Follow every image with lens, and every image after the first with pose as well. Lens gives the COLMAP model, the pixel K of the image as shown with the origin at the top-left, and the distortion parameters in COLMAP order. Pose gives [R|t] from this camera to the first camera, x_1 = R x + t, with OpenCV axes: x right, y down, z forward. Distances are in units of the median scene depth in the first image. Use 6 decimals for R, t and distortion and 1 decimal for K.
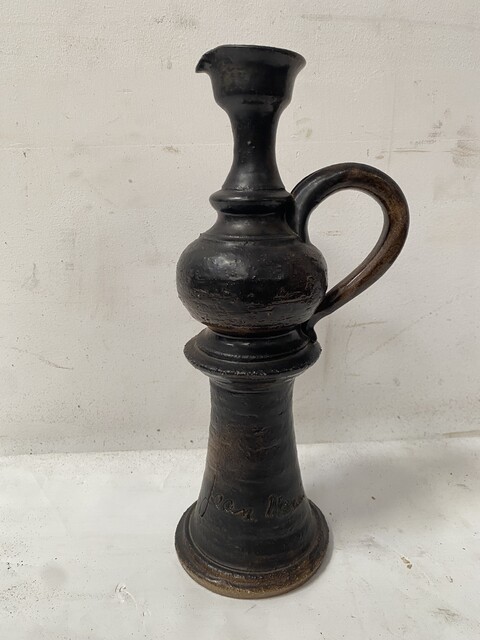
lens RADIAL K [[483.5, 0, 253.6], [0, 483.5, 309.3], [0, 0, 1]] dist [-0.004778, 0.001232]
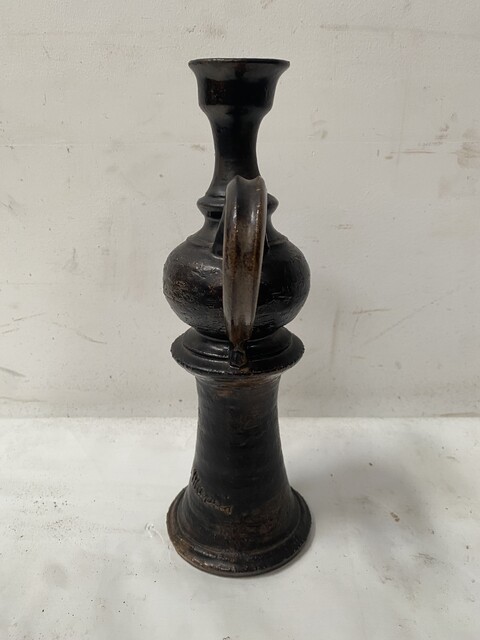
lens RADIAL K [[483.0, 0, 249.8], [0, 483.0, 316.7], [0, 0, 1]] dist [-0.000827, -0.000832]
pose [[0.998740, 0.029326, -0.040724, 0.003103], [-0.027670, 0.998791, 0.040631, 0.007342], [0.041867, -0.039453, 0.998344, -0.109867]]
